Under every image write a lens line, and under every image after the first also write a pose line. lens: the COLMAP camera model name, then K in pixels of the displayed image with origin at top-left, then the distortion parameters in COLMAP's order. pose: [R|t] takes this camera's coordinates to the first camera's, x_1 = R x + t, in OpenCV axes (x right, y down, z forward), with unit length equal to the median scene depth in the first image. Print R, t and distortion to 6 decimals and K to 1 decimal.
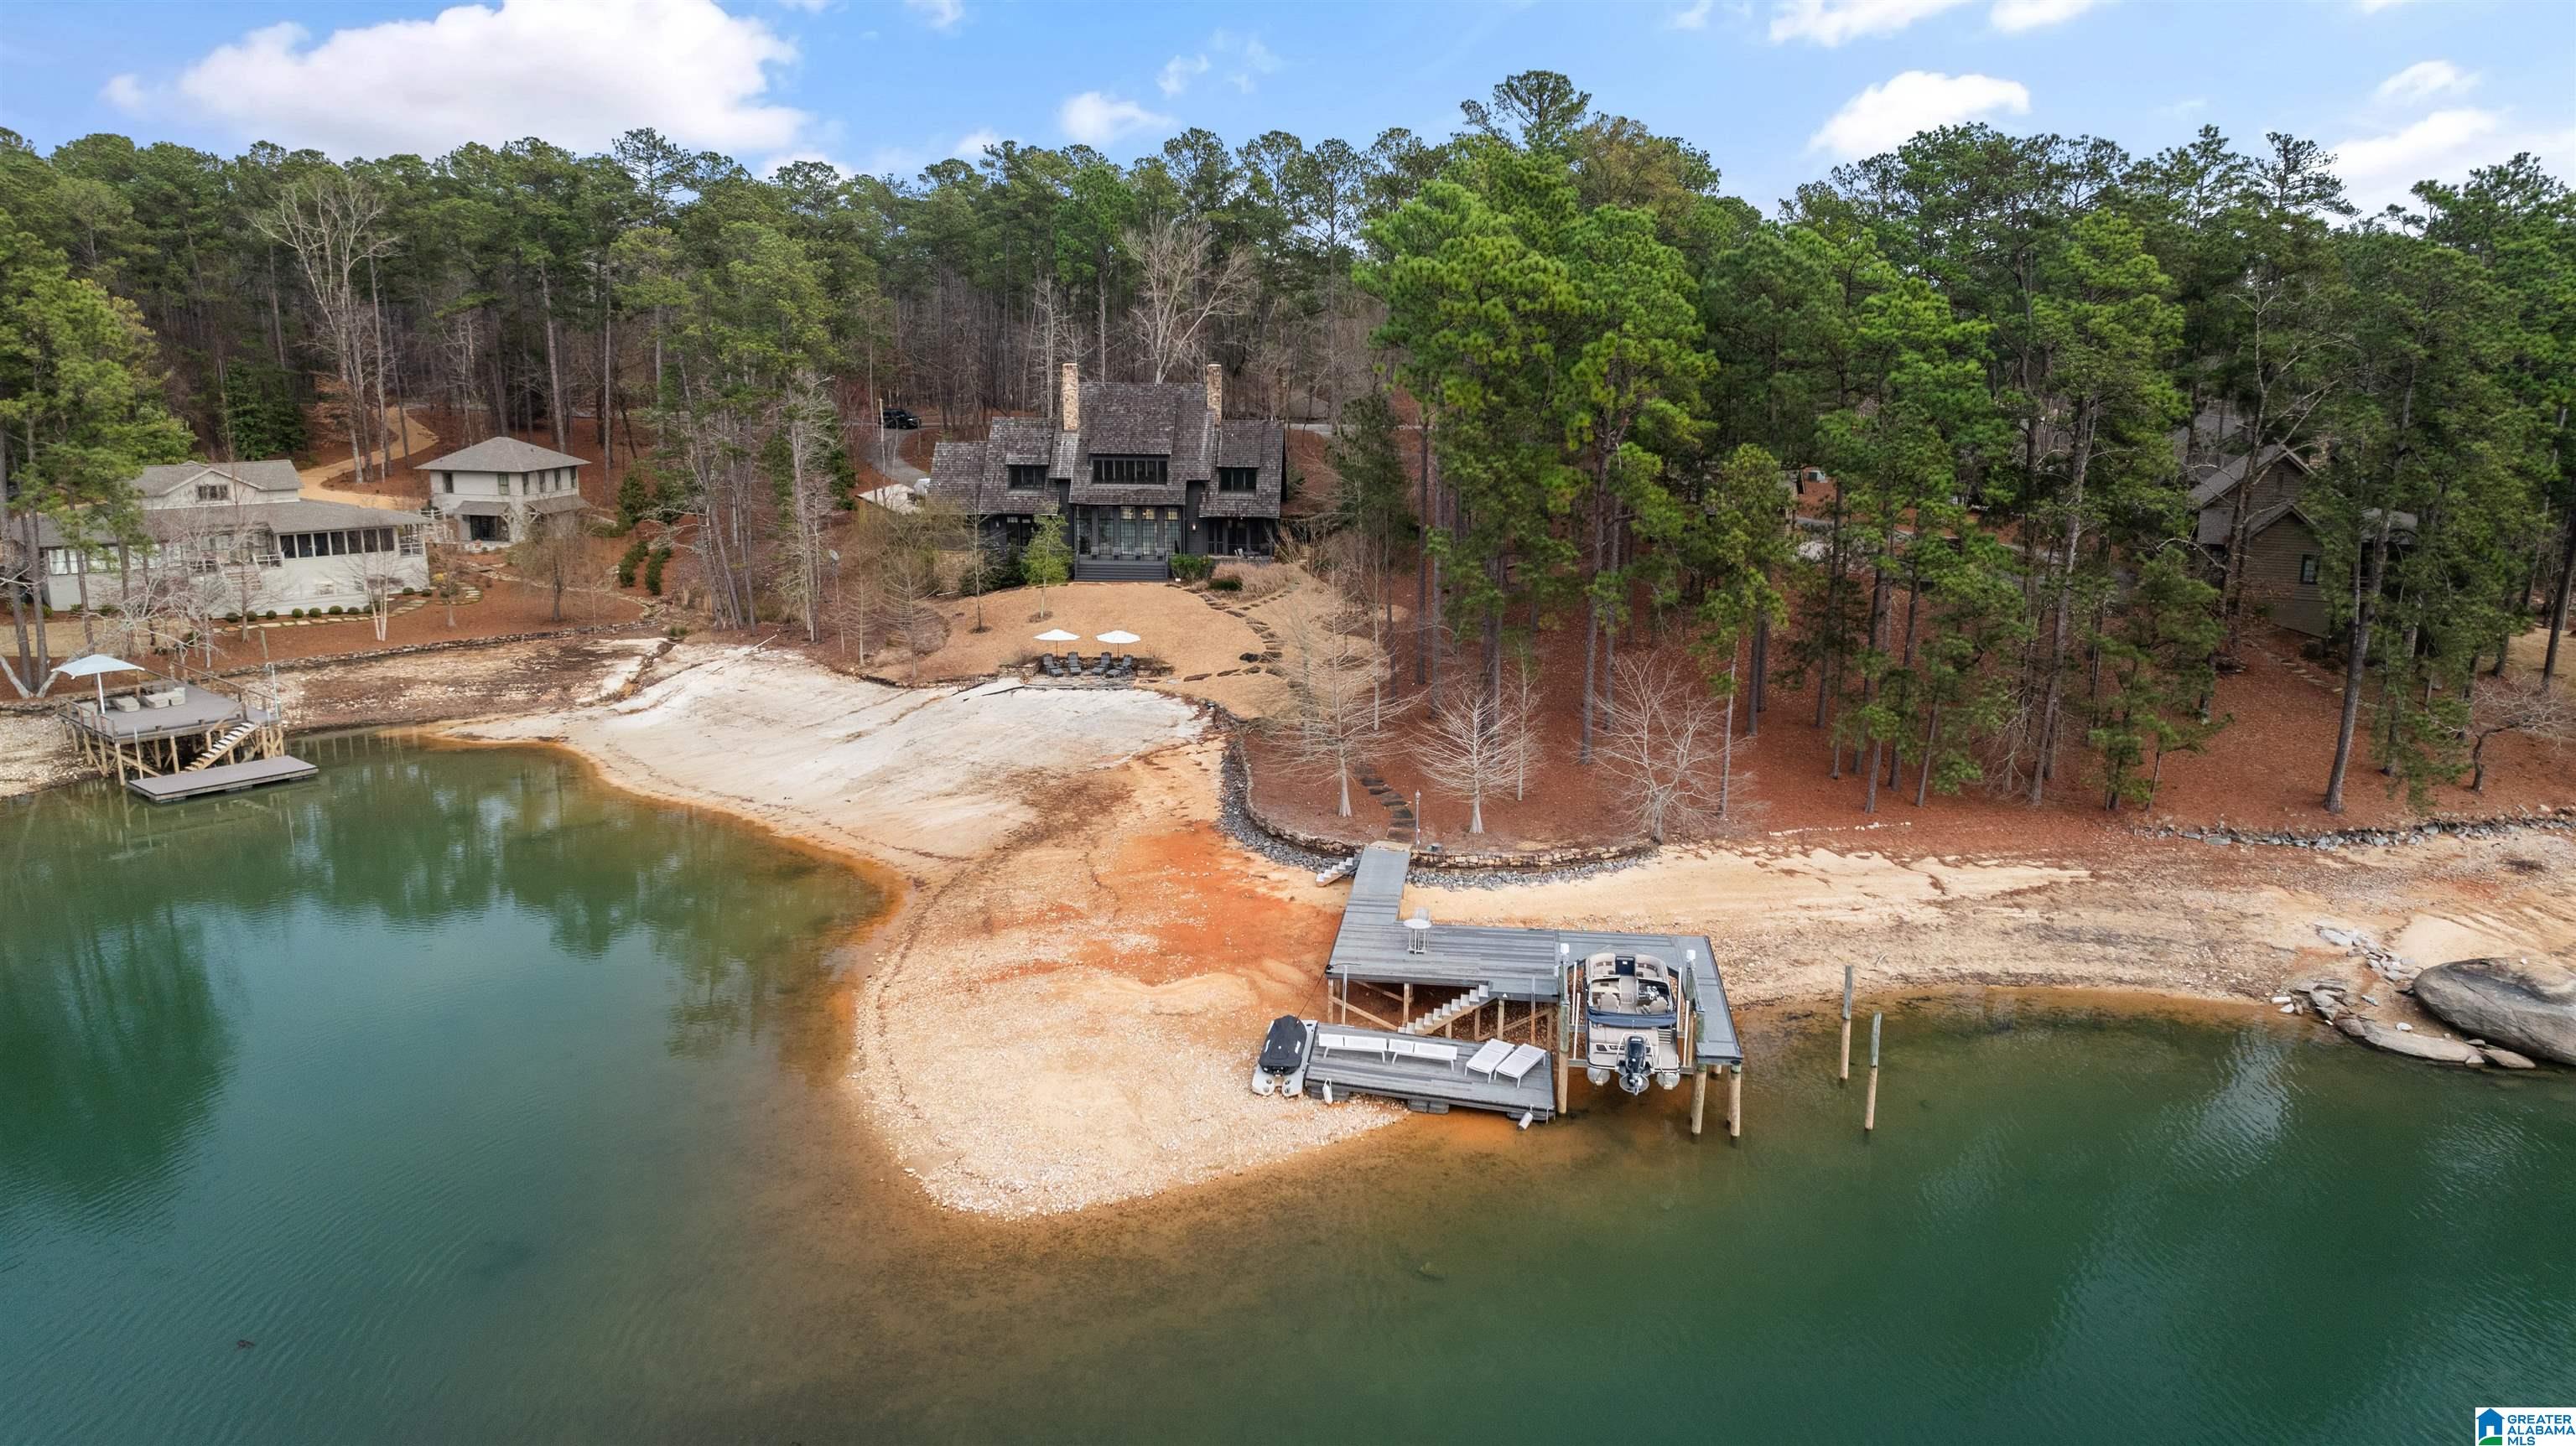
lens RADIAL K [[1803.3, 0, 1291.3], [0, 1803.3, 700.8], [0, 0, 1]] dist [-0.026418, -0.000395]
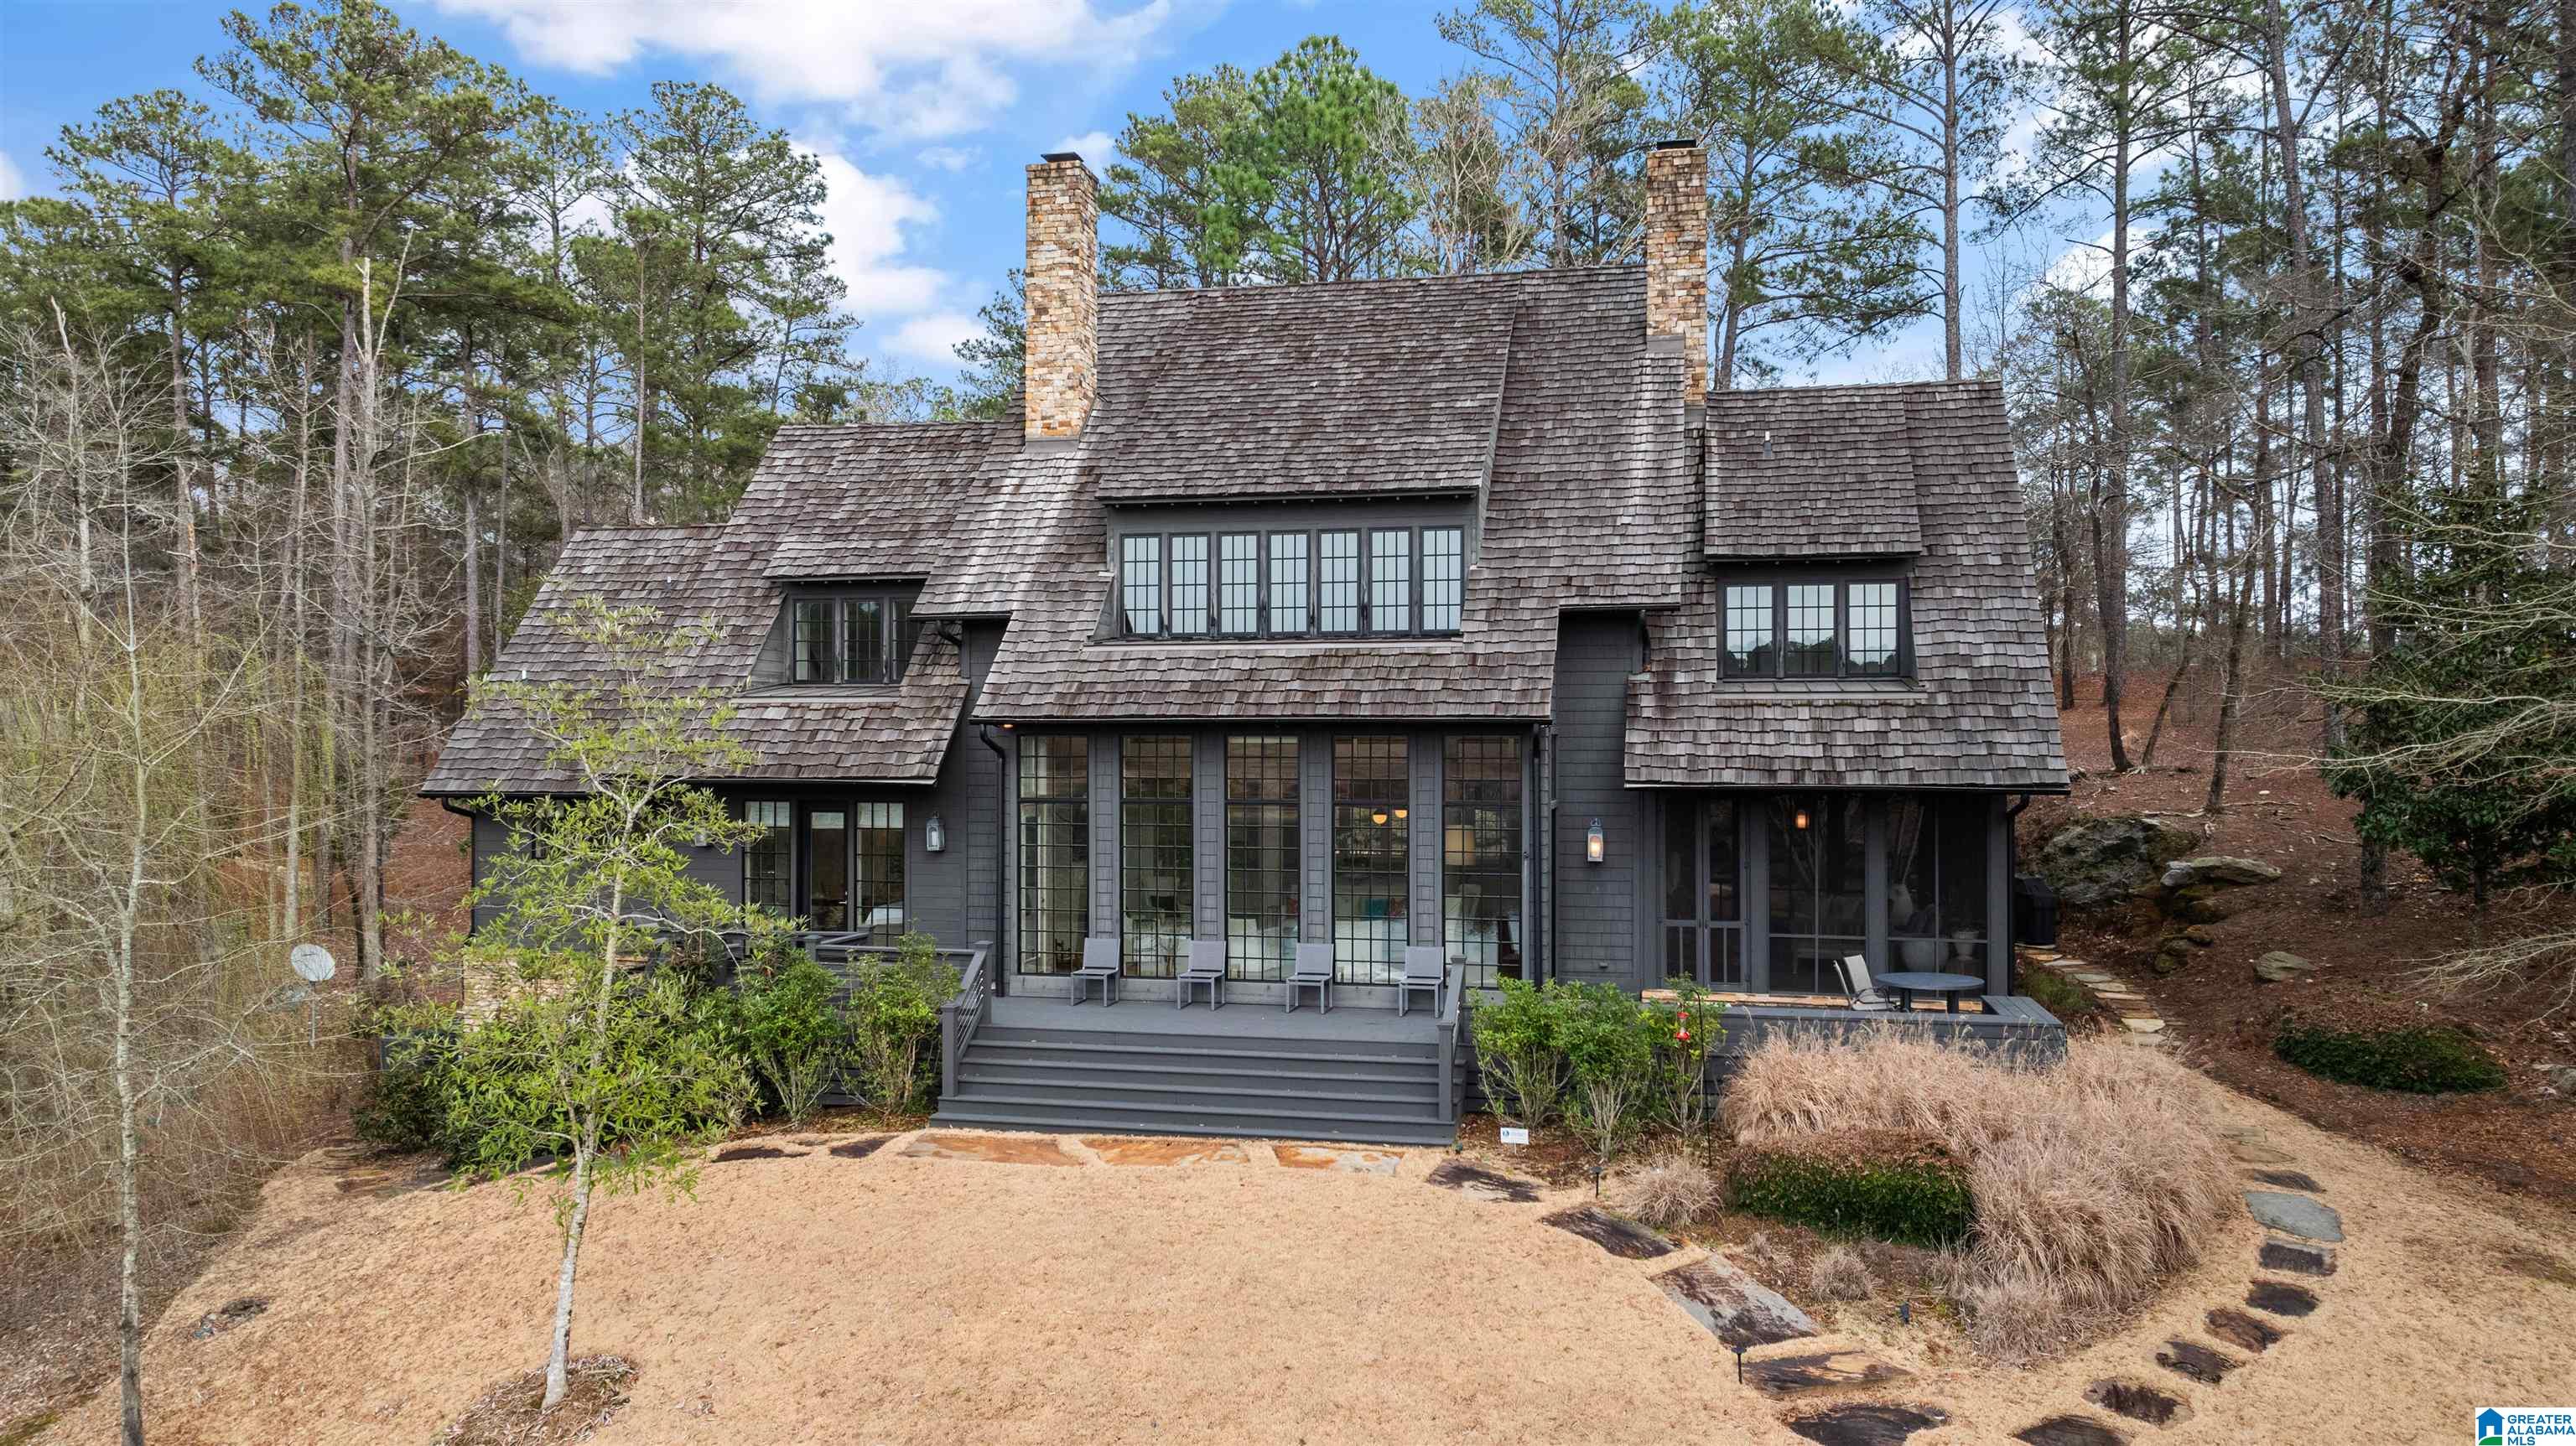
lens RADIAL K [[1803.3, 0, 1291.3], [0, 1803.3, 700.8], [0, 0, 1]] dist [-0.026418, -0.000395]
pose [[0.982761, -0.011558, -0.184521, -0.051968], [-0.031819, 0.972578, -0.230389, -0.067629], [0.182124, 0.232289, 0.955444, 0.829960]]
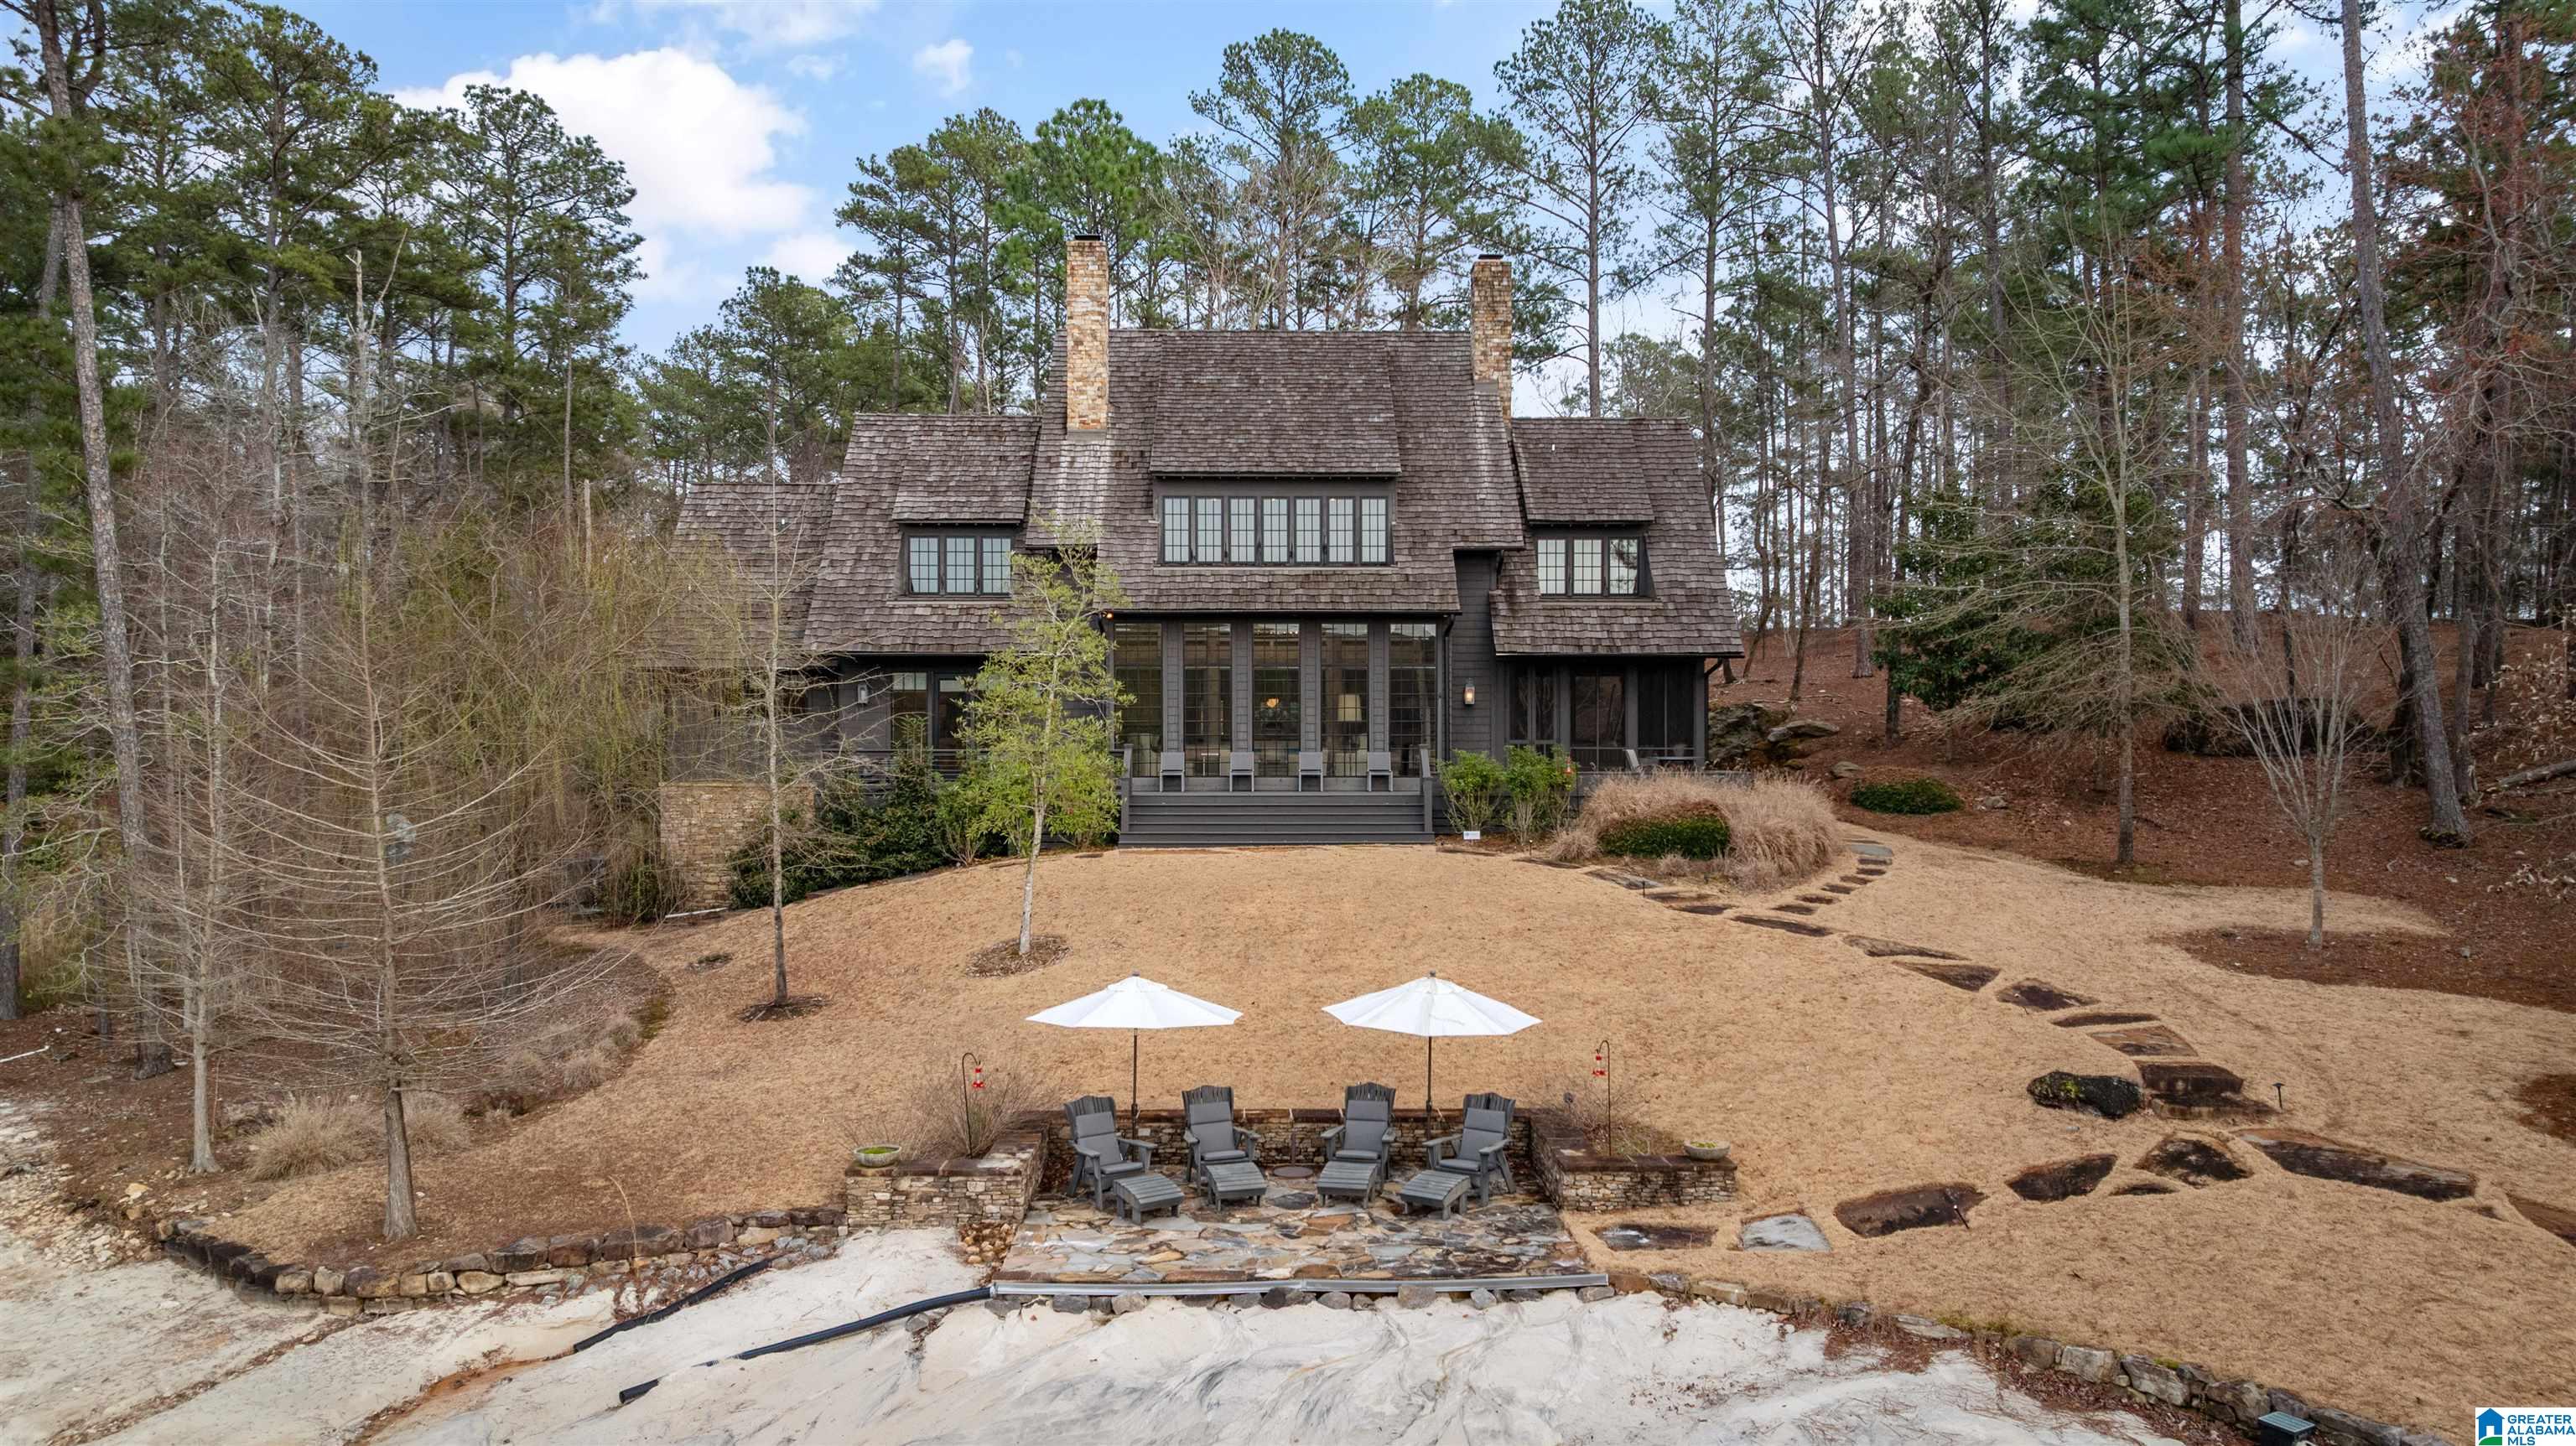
lens RADIAL K [[1841.2, 0, 1288.0], [0, 1841.2, 723.0], [0, 0, 1]] dist [-0.024888, -0.002437]
pose [[0.997884, -0.009071, 0.064379, -0.112736], [0.023216, 0.974650, -0.222527, -0.018631], [-0.060729, 0.223551, 0.972799, 0.704228]]
